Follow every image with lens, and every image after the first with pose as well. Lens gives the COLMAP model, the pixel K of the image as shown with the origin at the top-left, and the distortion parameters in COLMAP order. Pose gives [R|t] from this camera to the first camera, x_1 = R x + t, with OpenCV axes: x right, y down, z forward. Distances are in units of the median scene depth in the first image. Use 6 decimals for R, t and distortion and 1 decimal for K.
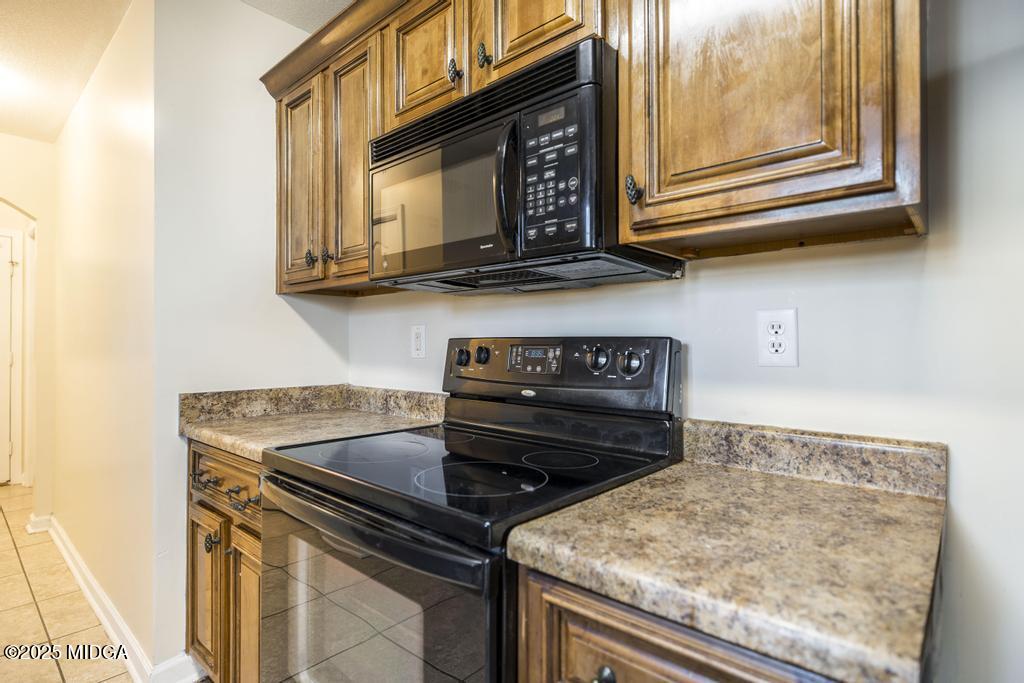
lens RADIAL K [[516.0, 0, 515.2], [0, 516.0, 340.4], [0, 0, 1]] dist [-0.000529, 0.000357]
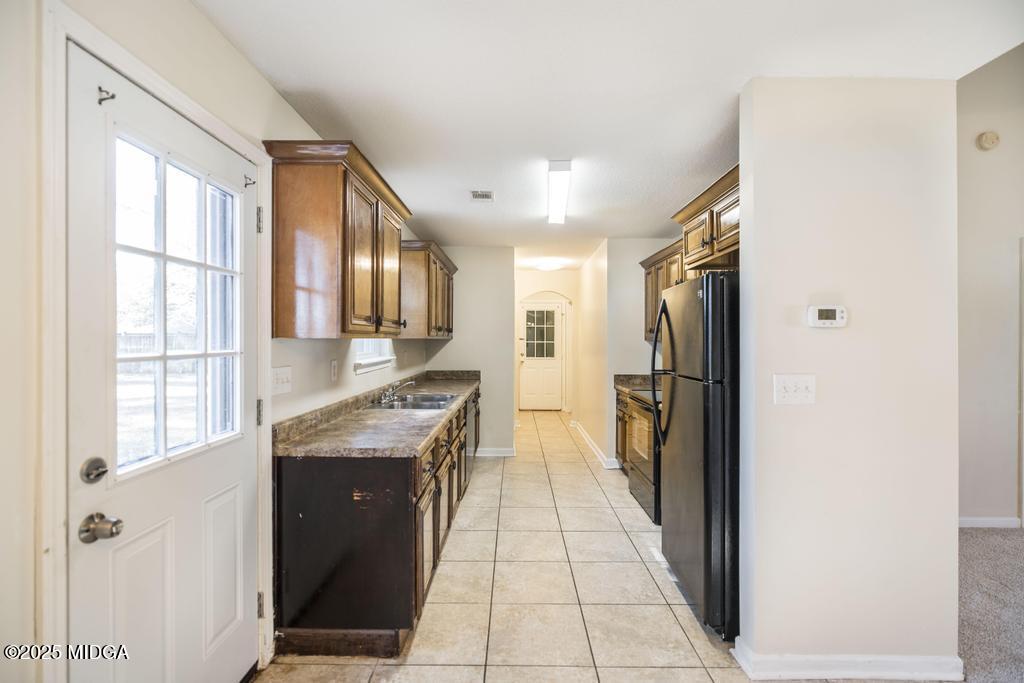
lens RADIAL K [[461.0, 0, 511.2], [0, 461.0, 337.3], [0, 0, 1]] dist [-0.002612, -0.000081]
pose [[0.663936, -0.000499, -0.747789, 0.782771], [0.005403, 0.999977, 0.004129, -0.104018], [0.747769, -0.006782, 0.663924, -1.006574]]
